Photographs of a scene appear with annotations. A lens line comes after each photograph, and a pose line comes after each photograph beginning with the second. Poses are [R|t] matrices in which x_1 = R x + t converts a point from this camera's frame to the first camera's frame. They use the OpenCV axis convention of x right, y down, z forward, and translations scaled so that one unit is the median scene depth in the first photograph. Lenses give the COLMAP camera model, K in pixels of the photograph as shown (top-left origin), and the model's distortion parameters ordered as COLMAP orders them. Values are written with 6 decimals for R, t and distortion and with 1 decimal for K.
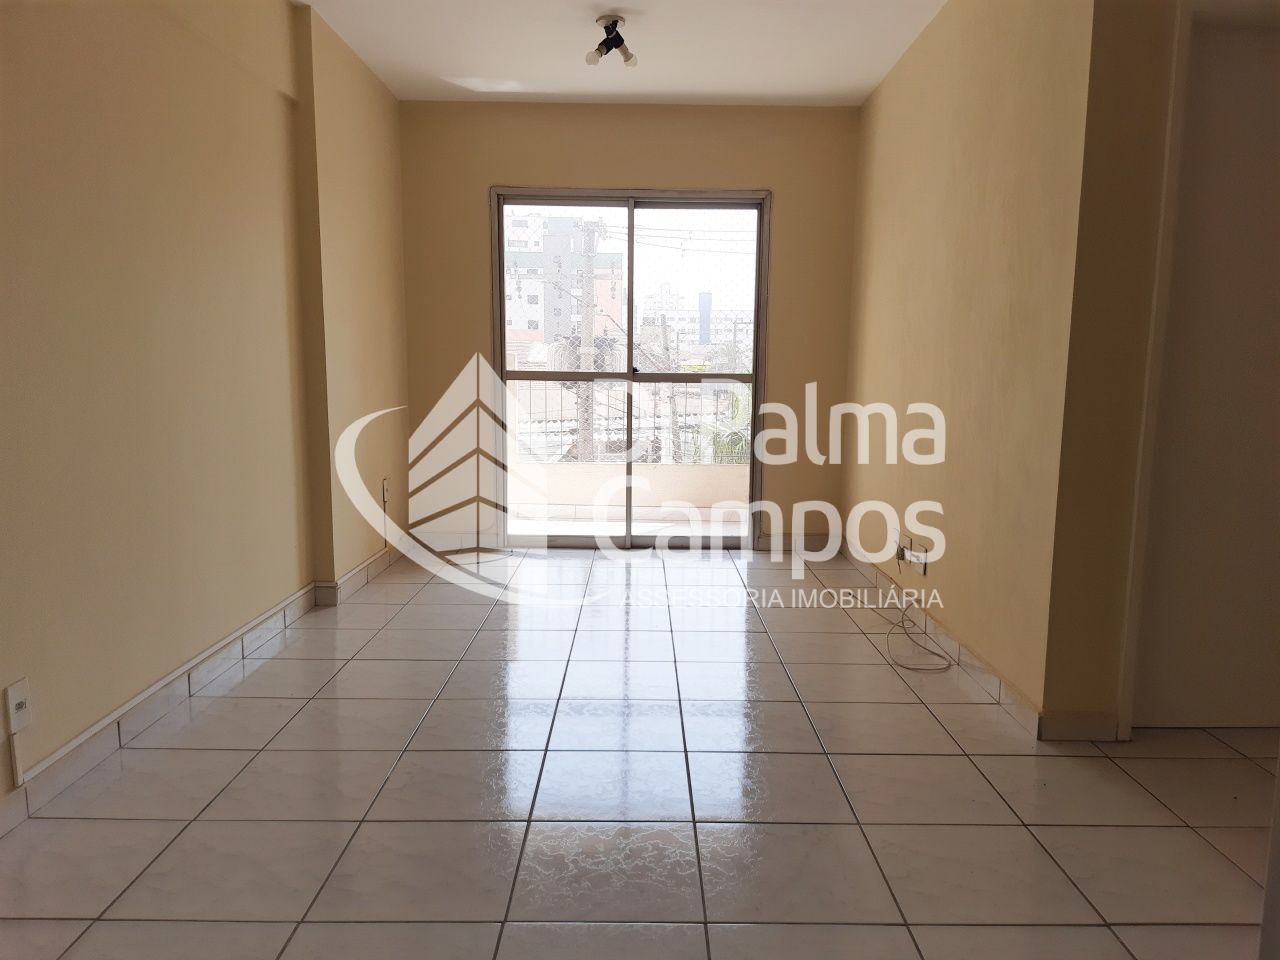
lens RADIAL K [[922.5, 0, 640.8], [0, 922.5, 484.3], [0, 0, 1]] dist [0.062537, -0.083966]
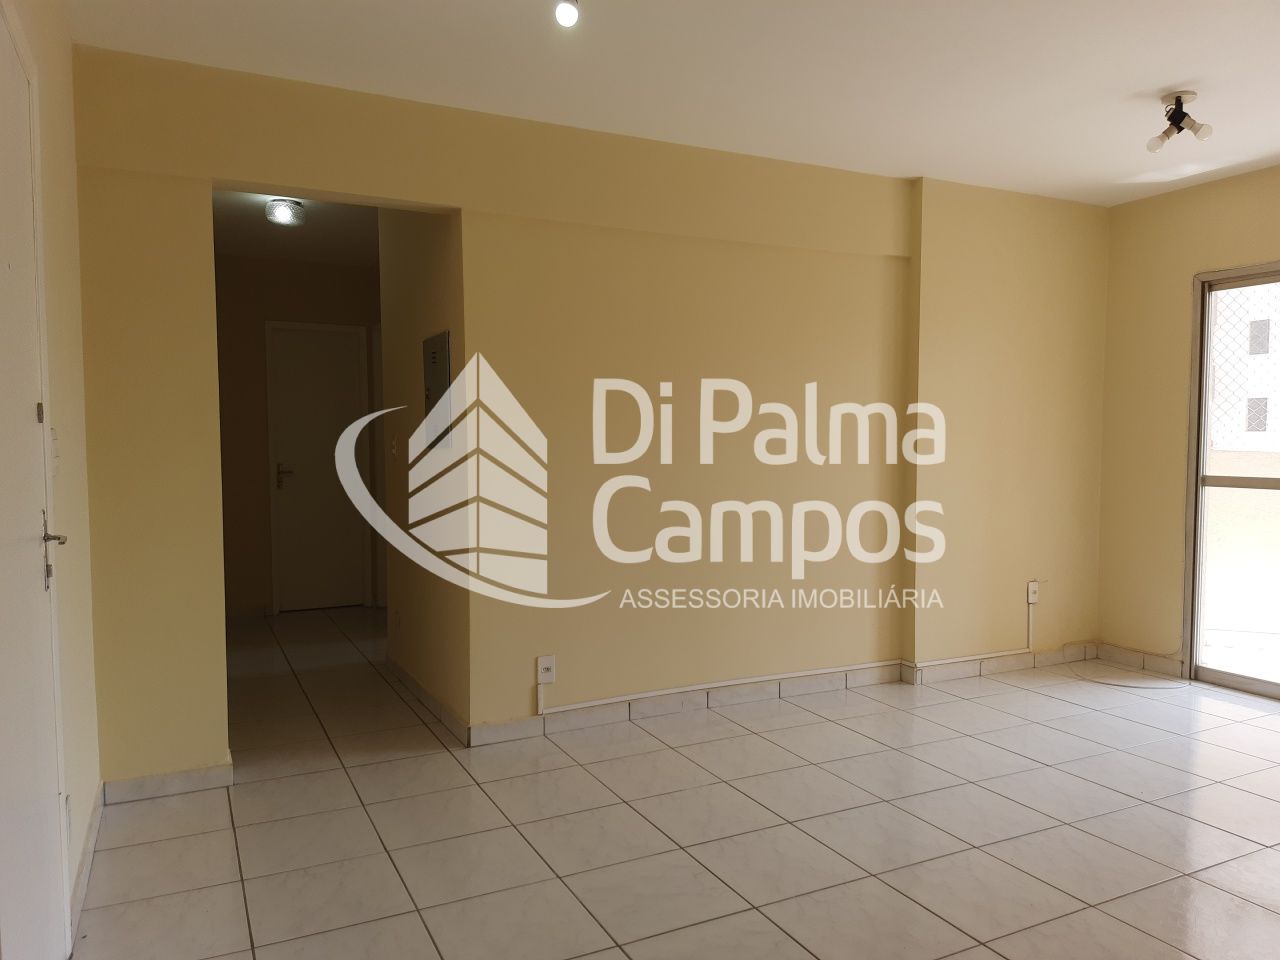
lens RADIAL K [[922.5, 0, 640.7], [0, 922.5, 479.7], [0, 0, 1]] dist [0.062537, -0.083966]
pose [[0.450407, 0.020162, -0.892596, 0.514652], [-0.105853, 0.993900, -0.030964, -0.045789], [0.886526, 0.108430, 0.449793, 0.166730]]
